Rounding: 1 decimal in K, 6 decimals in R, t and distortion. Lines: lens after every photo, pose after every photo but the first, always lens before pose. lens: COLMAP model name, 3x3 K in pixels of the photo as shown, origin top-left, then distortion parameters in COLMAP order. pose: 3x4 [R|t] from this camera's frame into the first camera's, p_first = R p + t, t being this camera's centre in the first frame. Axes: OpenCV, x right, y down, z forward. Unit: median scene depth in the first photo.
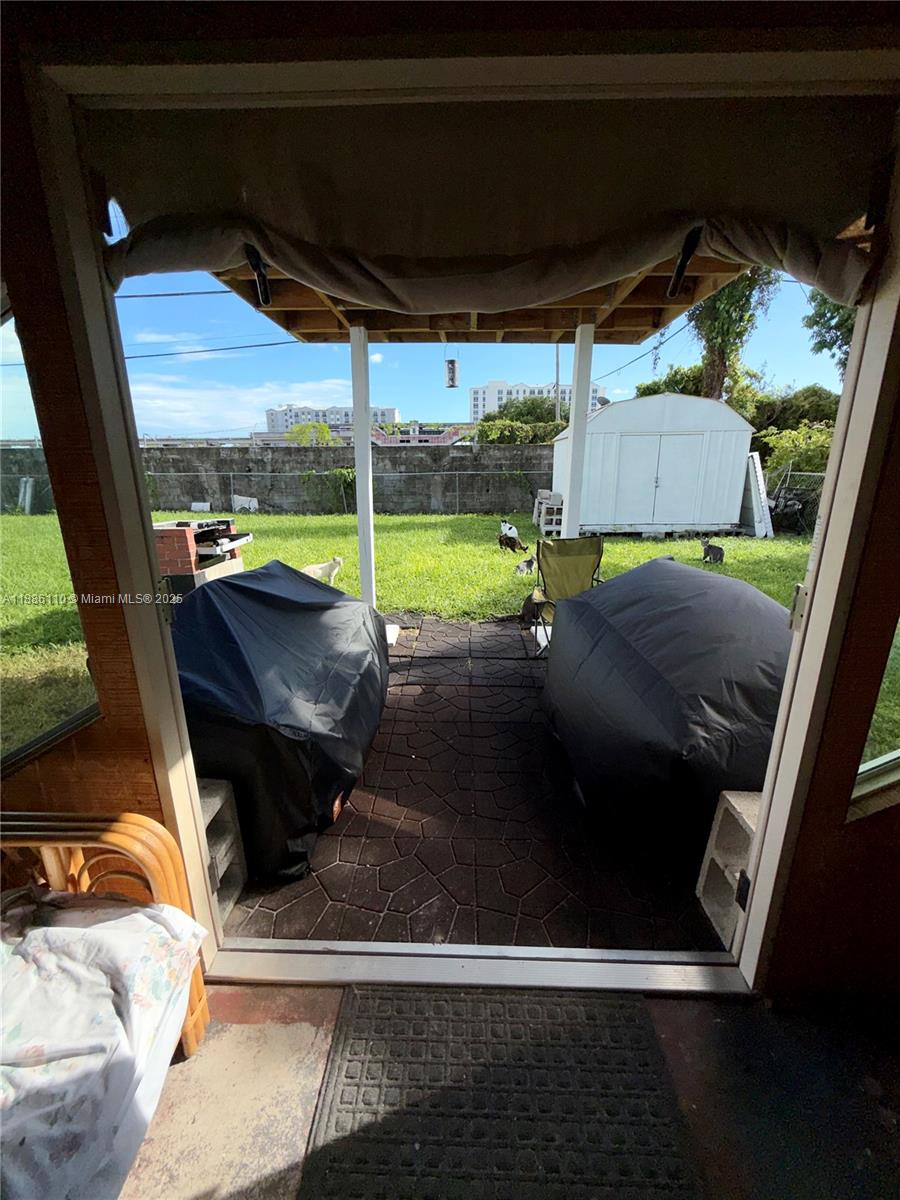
lens RADIAL K [[477.0, 0, 452.9], [0, 477.0, 596.4], [0, 0, 1]] dist [-0.000195, -0.000406]
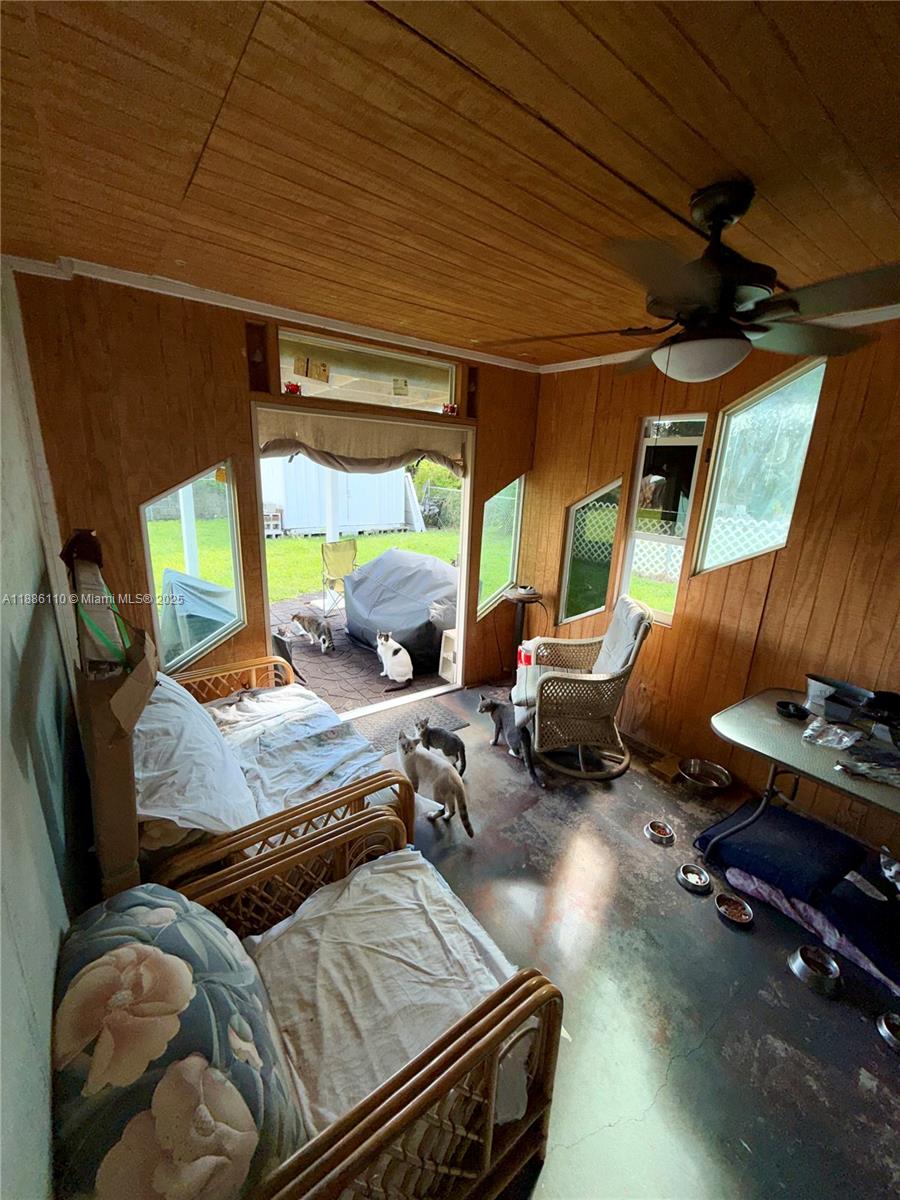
lens RADIAL K [[477.0, 0, 452.9], [0, 477.0, 596.4], [0, 0, 1]] dist [-0.000195, -0.000406]
pose [[0.786254, -0.121279, 0.605884, -0.177177], [0.116523, 0.992058, 0.047368, 0.013507], [-0.606817, 0.033356, 0.794142, -0.210259]]
